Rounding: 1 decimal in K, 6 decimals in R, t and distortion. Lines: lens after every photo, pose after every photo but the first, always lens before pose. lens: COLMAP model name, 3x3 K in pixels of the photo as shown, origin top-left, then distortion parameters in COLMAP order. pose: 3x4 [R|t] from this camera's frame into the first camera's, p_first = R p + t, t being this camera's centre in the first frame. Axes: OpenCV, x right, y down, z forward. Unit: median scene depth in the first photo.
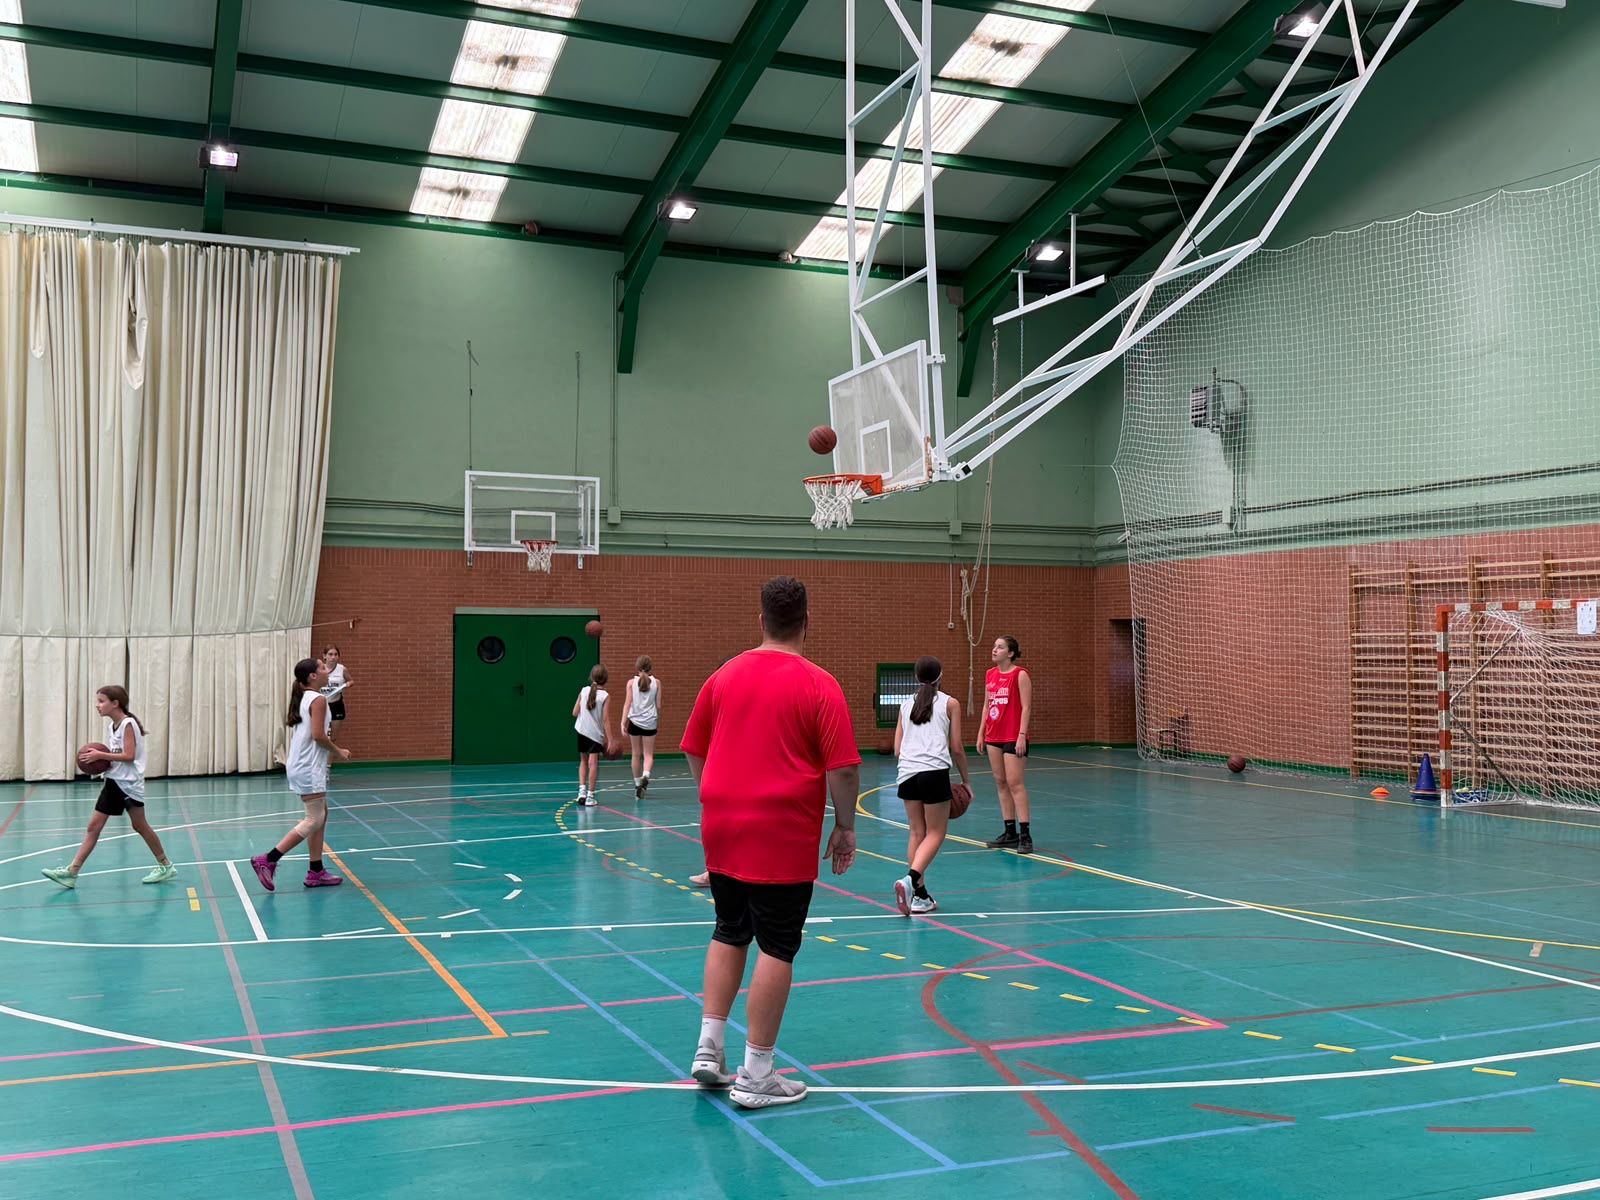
lens RADIAL K [[1515.3, 0, 780.0], [0, 1515.3, 619.3], [0, 0, 1]] dist [0.024843, 0.000000]
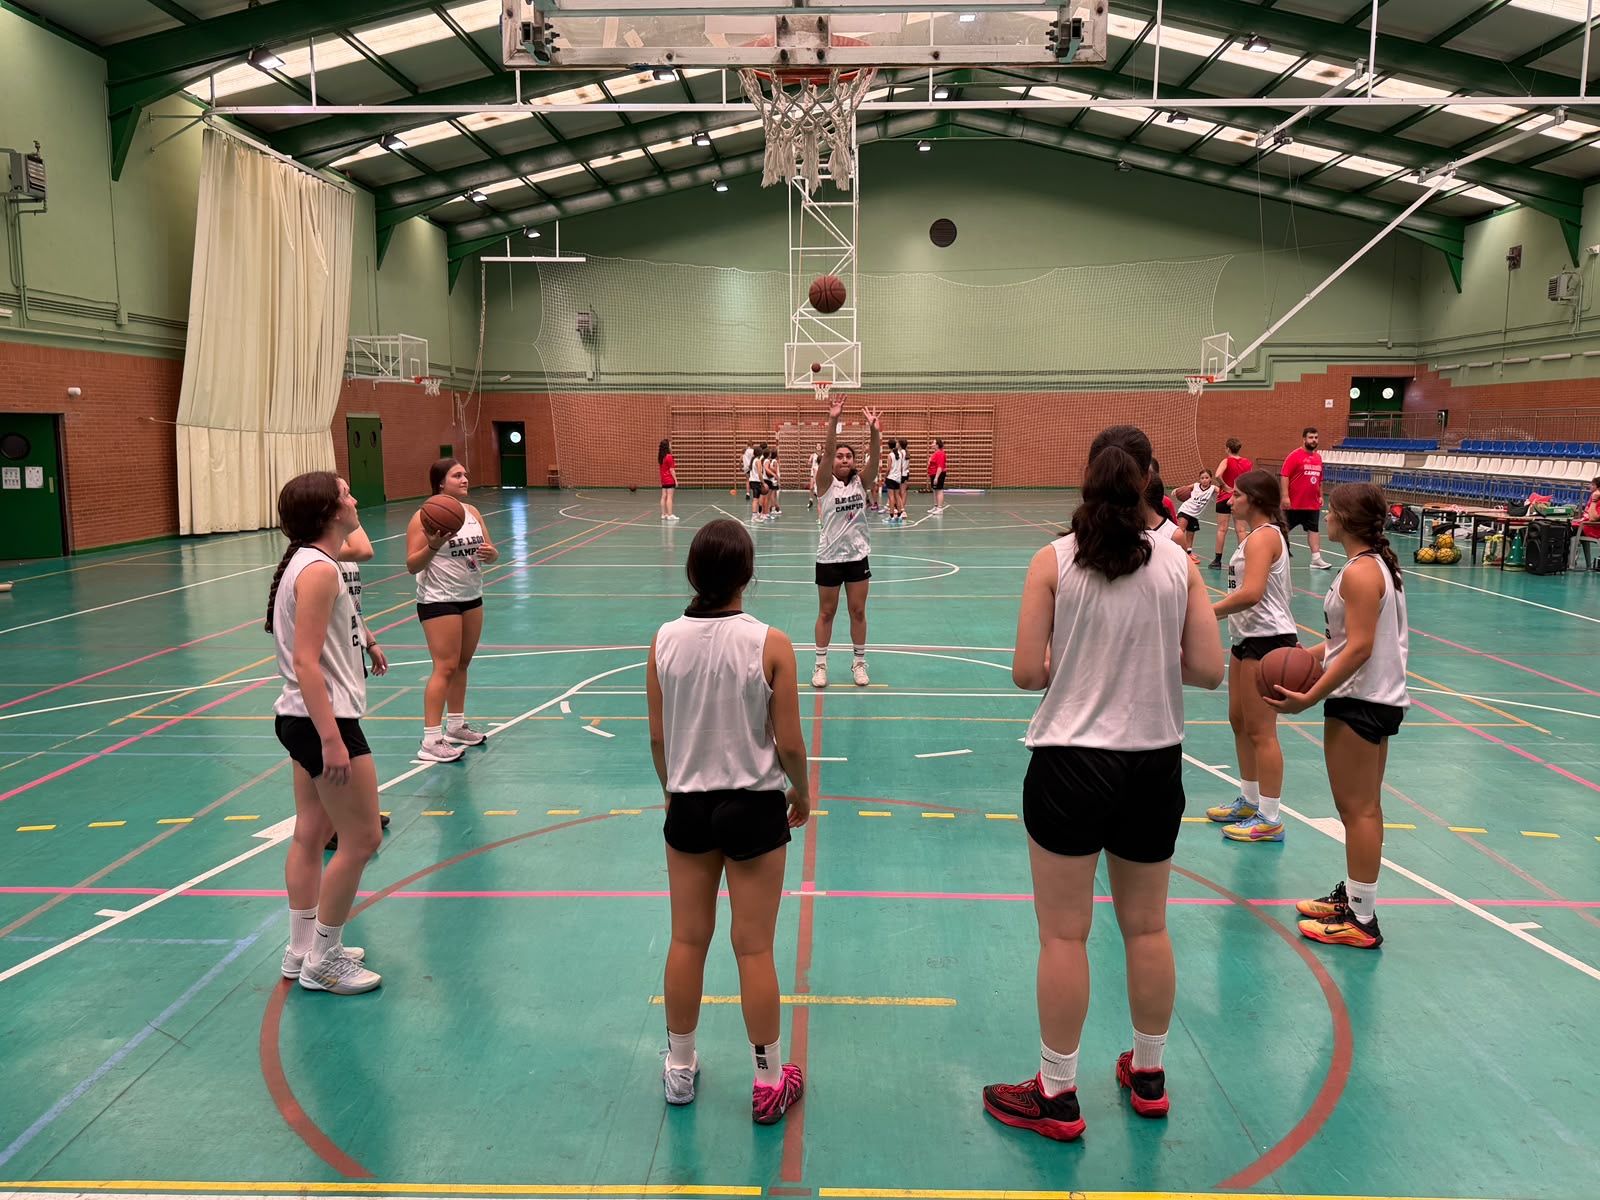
lens RADIAL K [[1211.8, 0, 817.2], [0, 1211.8, 609.8], [0, 0, 1]] dist [0.054451, -0.042441]
pose [[0.393766, -0.135241, 0.909208, -1.317870], [-0.018955, 0.987713, 0.155127, -0.013303], [-0.919015, -0.078318, 0.386364, 0.009996]]
